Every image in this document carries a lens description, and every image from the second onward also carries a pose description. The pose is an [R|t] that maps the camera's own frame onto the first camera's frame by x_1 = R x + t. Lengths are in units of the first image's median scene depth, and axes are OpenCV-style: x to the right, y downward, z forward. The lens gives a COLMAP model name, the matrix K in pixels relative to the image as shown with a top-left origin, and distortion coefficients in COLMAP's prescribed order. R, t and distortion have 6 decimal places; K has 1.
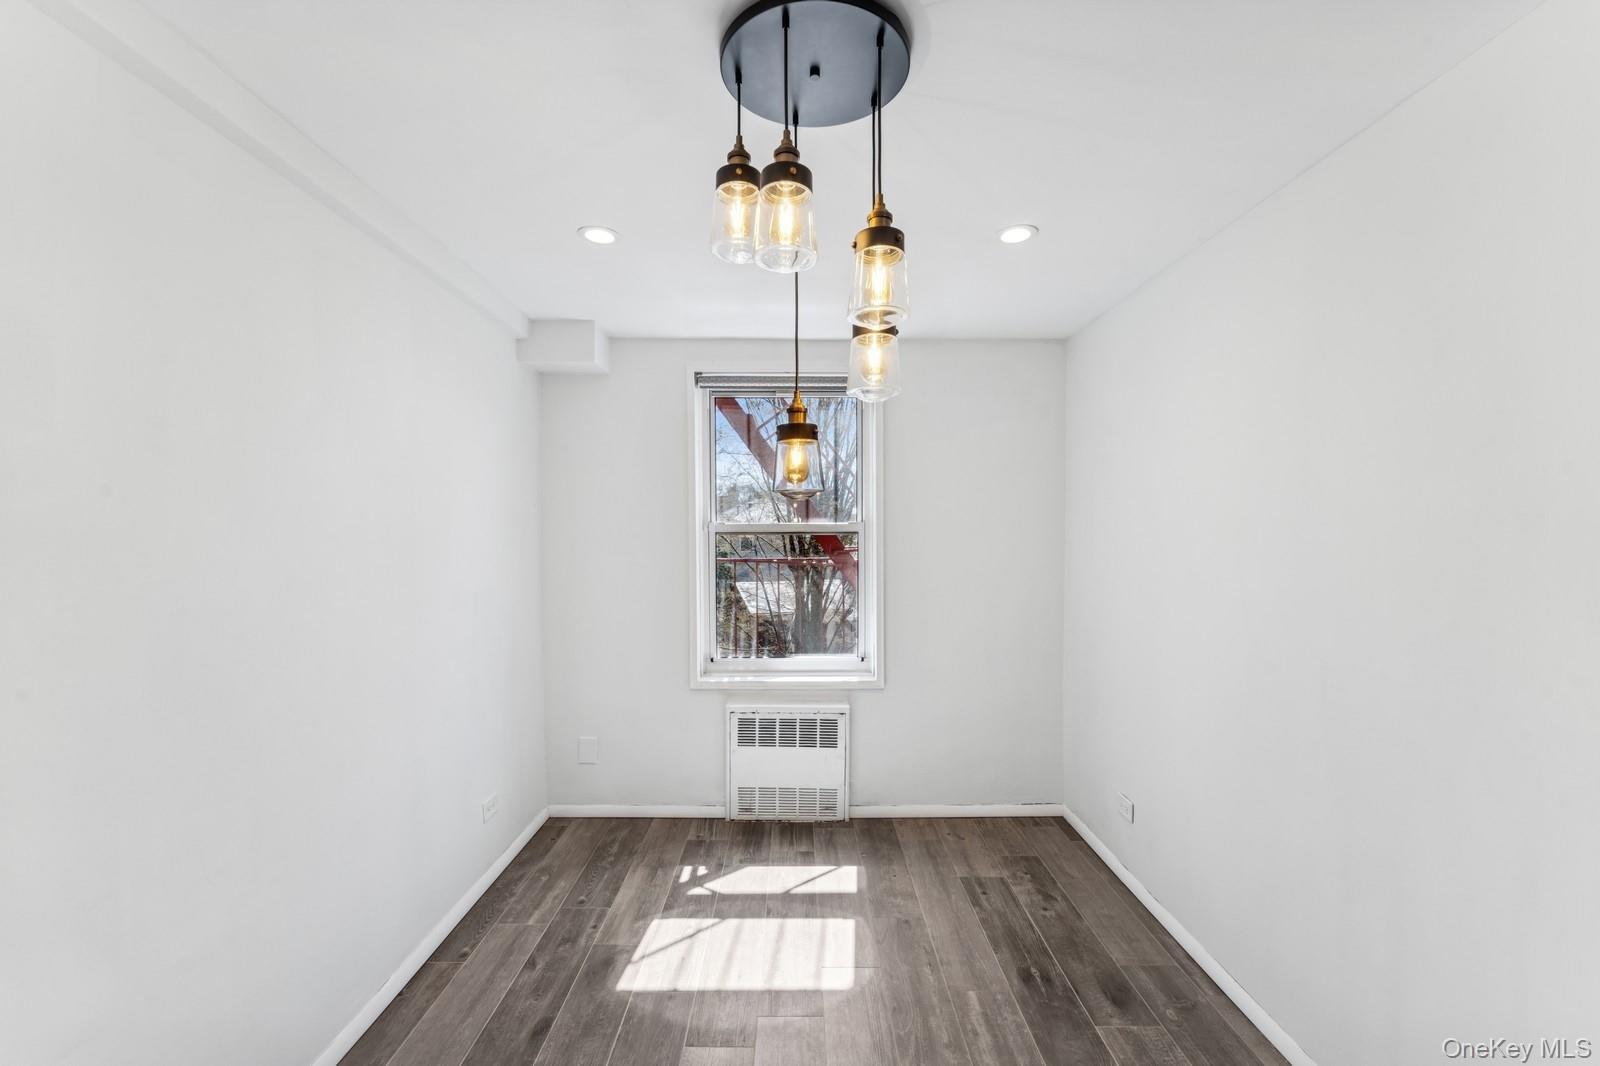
lens RADIAL K [[643.7, 0, 800.3], [0, 643.7, 559.5], [0, 0, 1]] dist [0.000902, -0.000152]
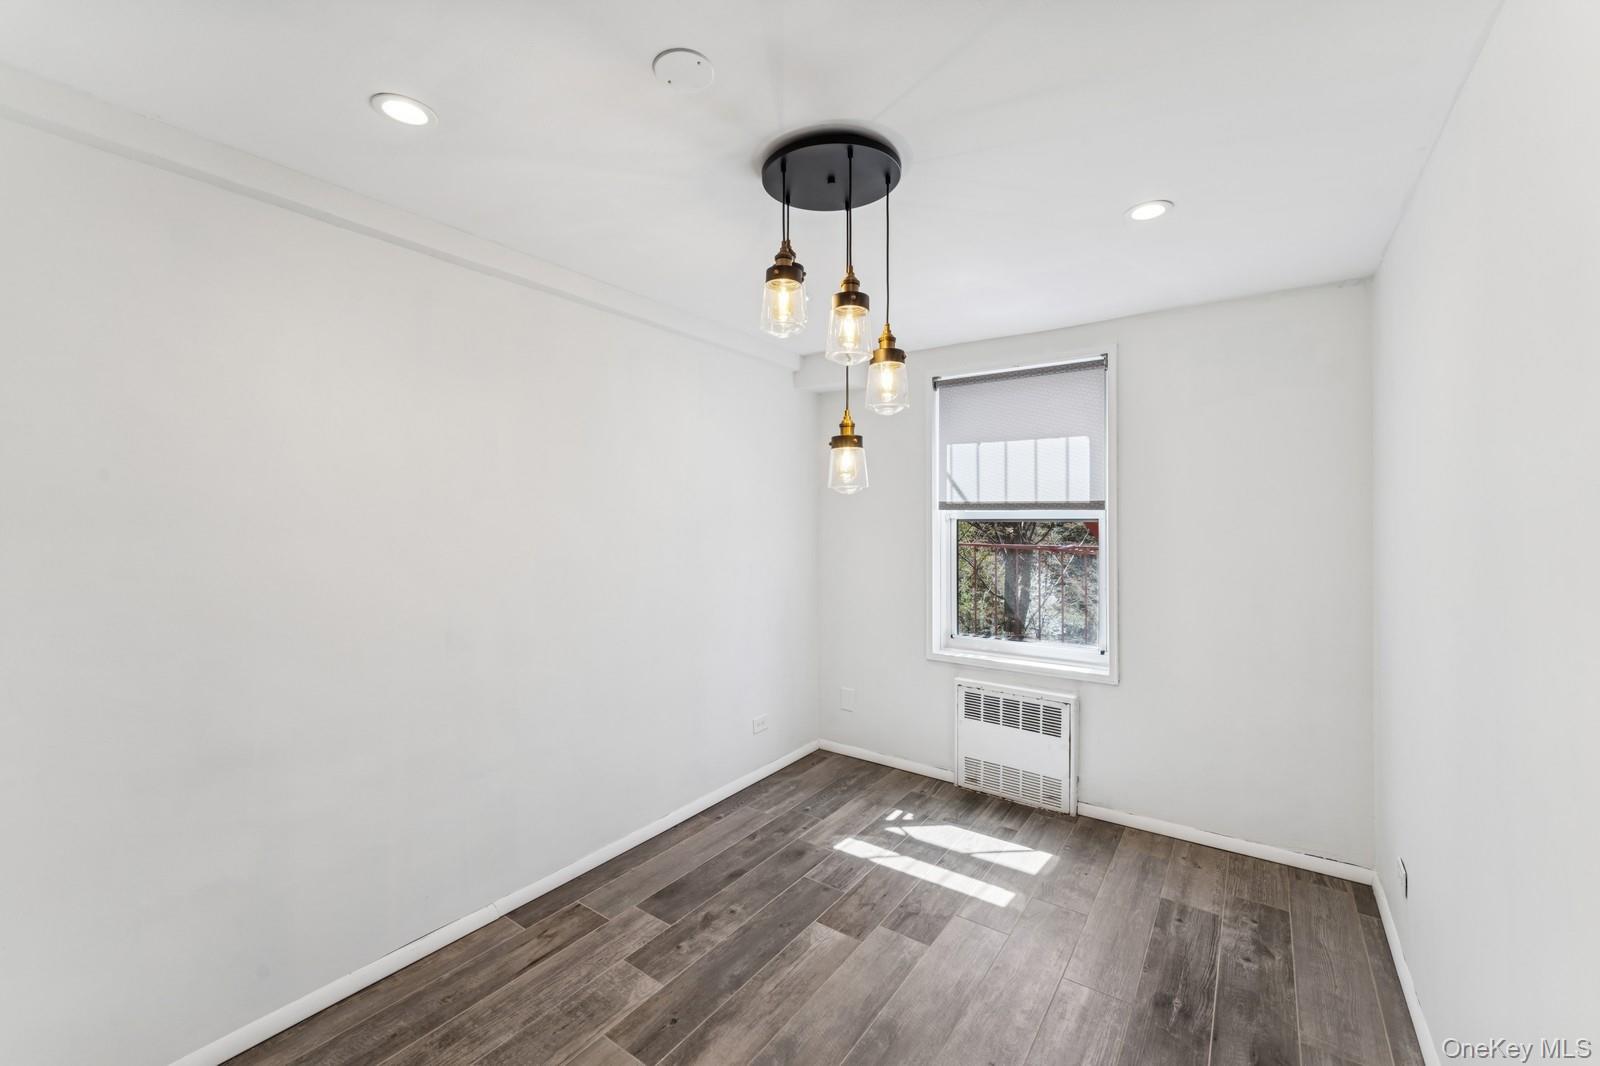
lens RADIAL K [[649.8, 0, 794.1], [0, 649.8, 529.2], [0, 0, 1]] dist [-0.000852, -0.000225]
pose [[0.809661, 0.010395, -0.586806, 0.341003], [-0.024641, 0.999564, -0.016293, 0.000592], [0.586381, 0.027651, 0.809563, -0.057442]]
